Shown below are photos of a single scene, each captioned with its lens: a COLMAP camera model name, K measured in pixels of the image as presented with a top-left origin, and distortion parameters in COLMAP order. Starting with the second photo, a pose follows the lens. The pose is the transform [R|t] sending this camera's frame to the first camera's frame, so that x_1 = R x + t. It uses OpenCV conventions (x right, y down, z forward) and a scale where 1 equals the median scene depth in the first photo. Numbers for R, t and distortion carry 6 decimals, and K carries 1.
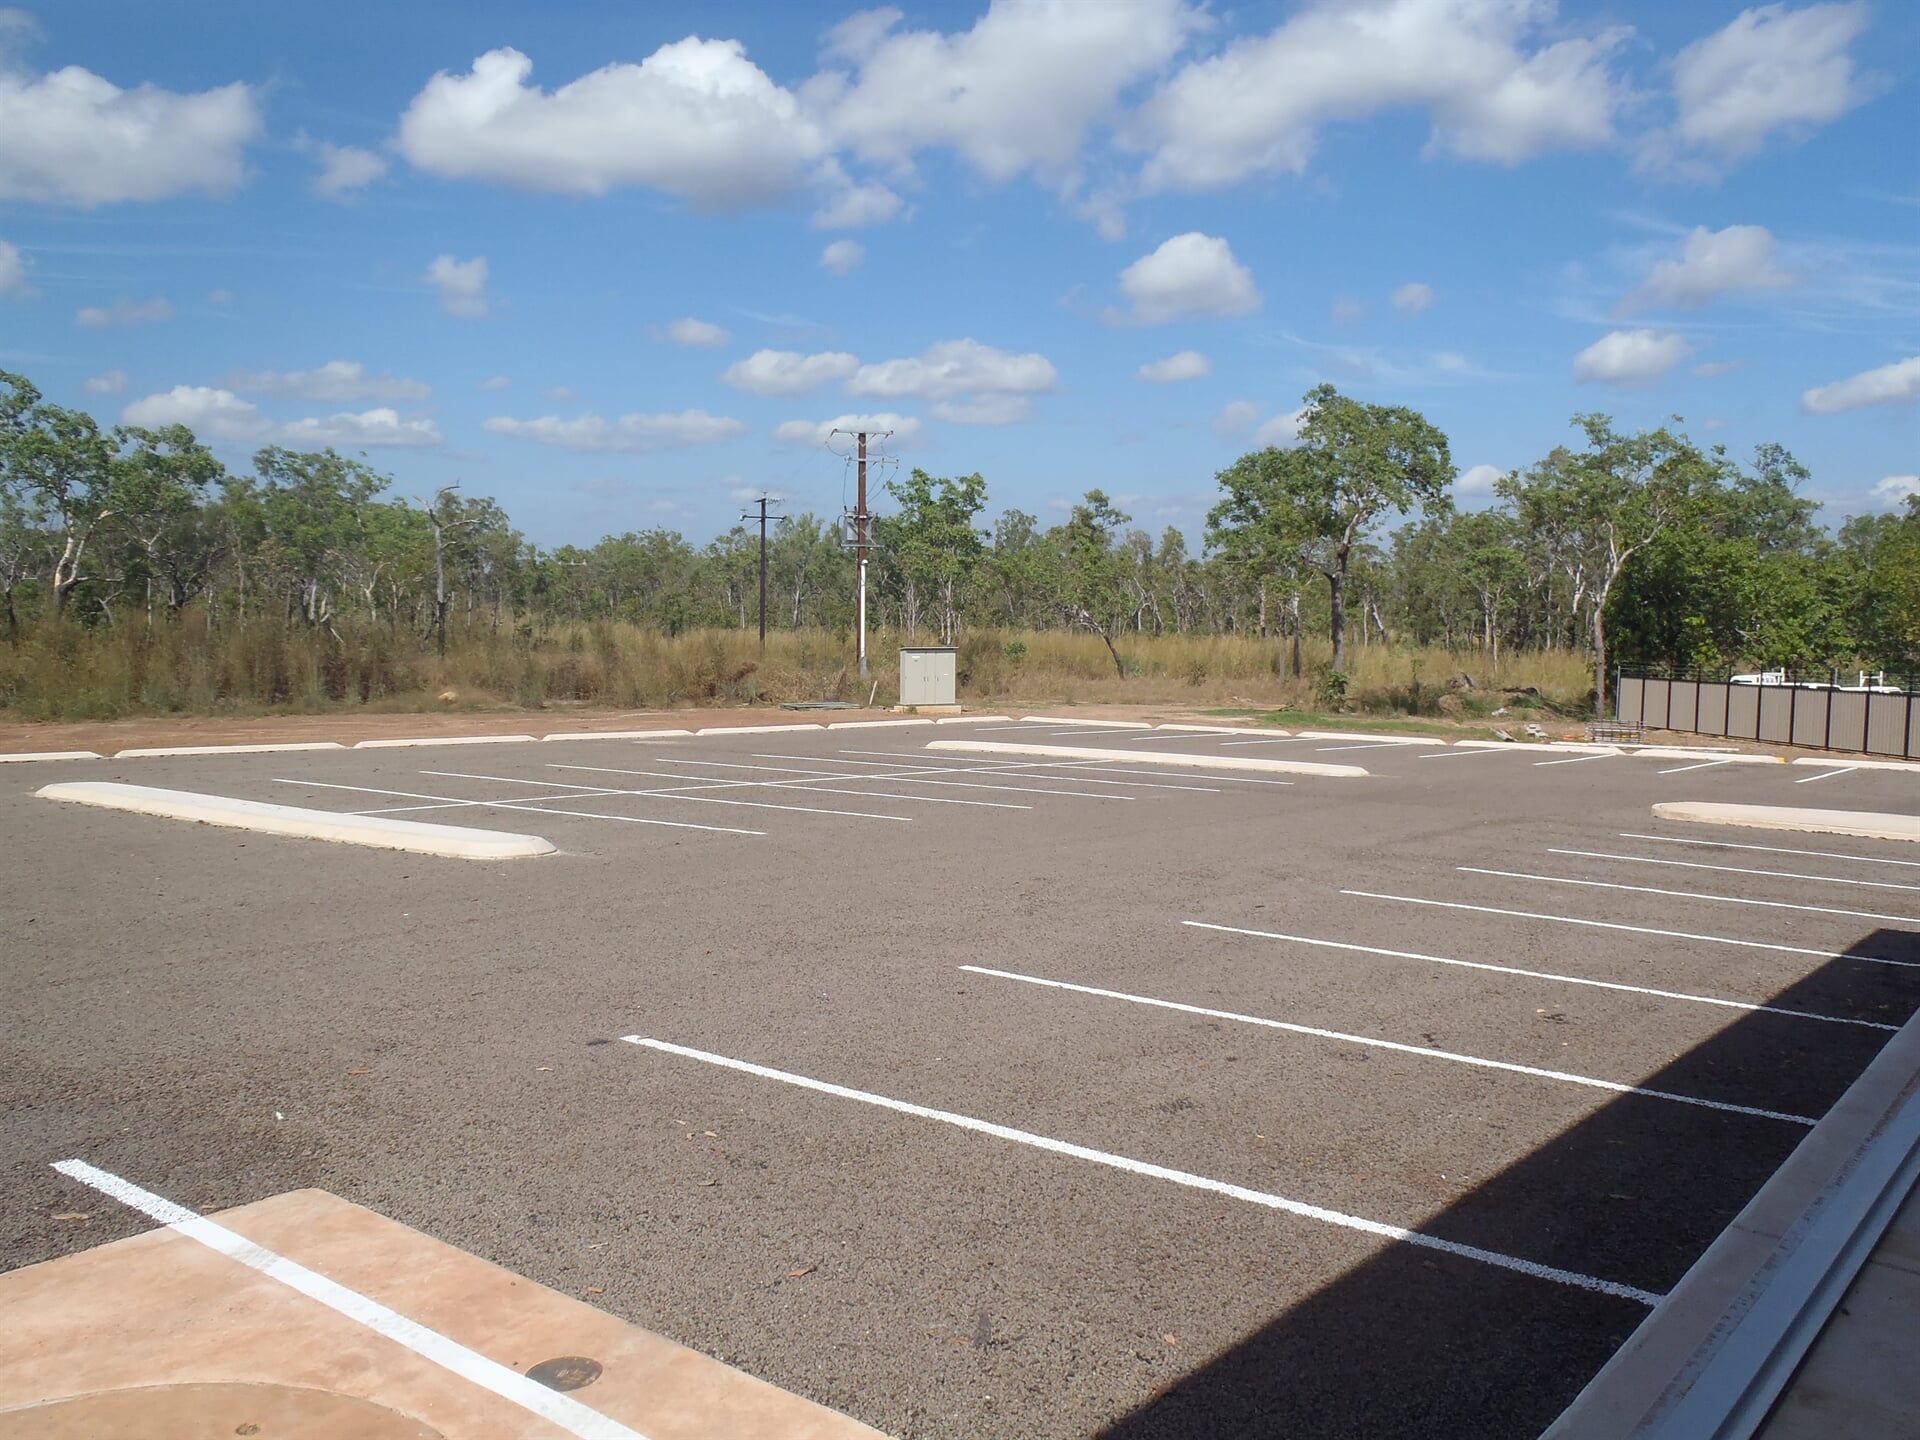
lens RADIAL K [[1796.5, 0, 960.0], [0, 1796.5, 720.0], [0, 0, 1]] dist [-0.002875, -0.004924]
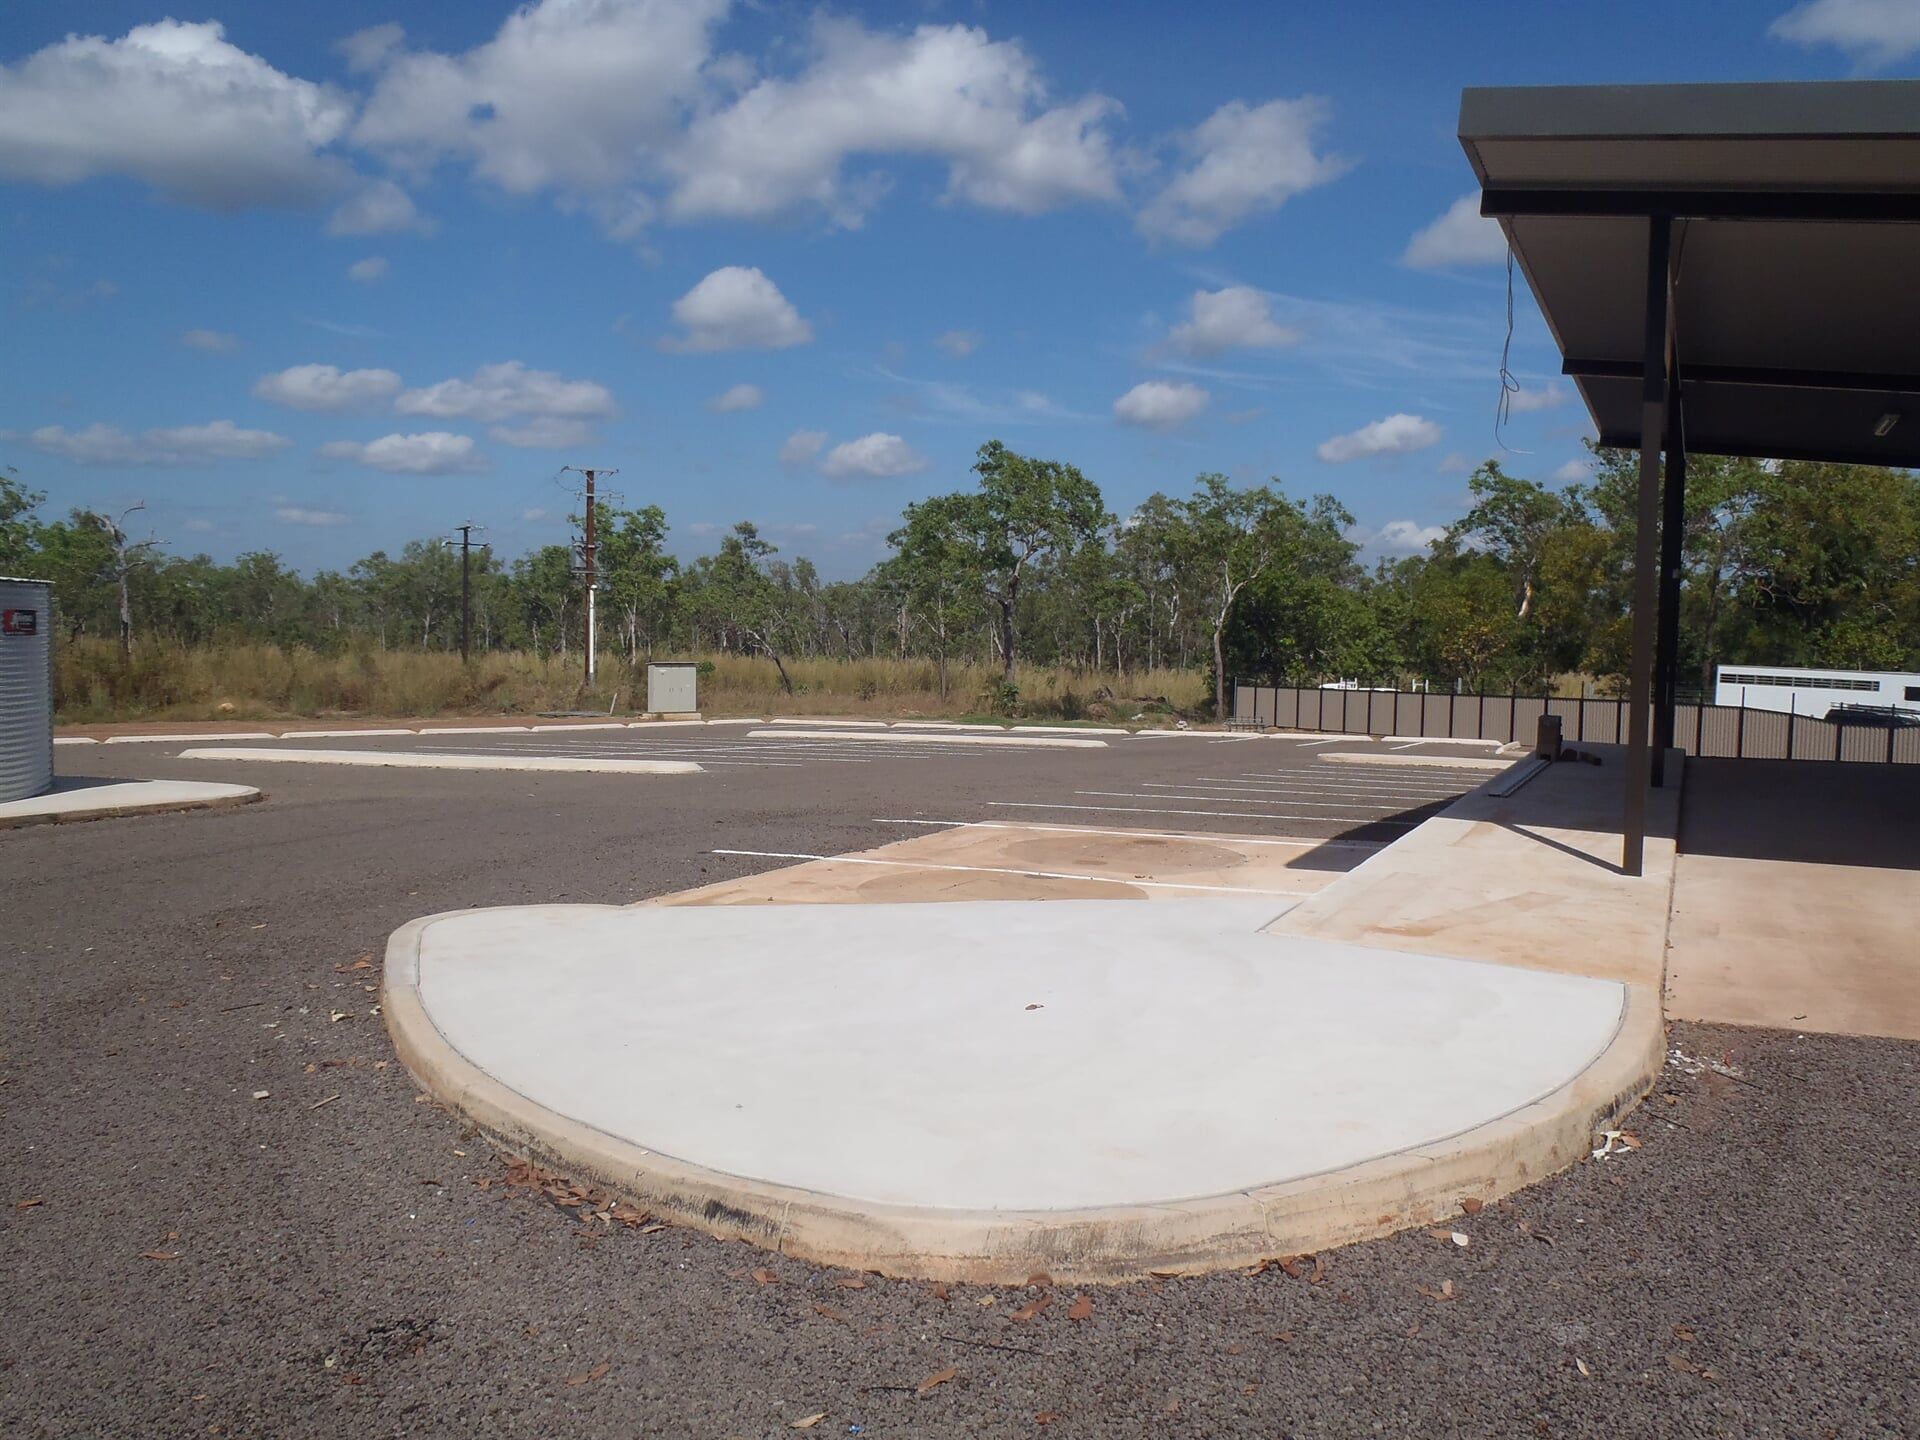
lens RADIAL K [[1796.5, 0, 960.0], [0, 1796.5, 720.0], [0, 0, 1]] dist [-0.002875, -0.004924]
pose [[0.968241, -0.007627, 0.249903, -0.115571], [0.011503, 0.999835, -0.014053, 0.013337], [-0.249754, 0.016481, 0.968169, -0.137319]]
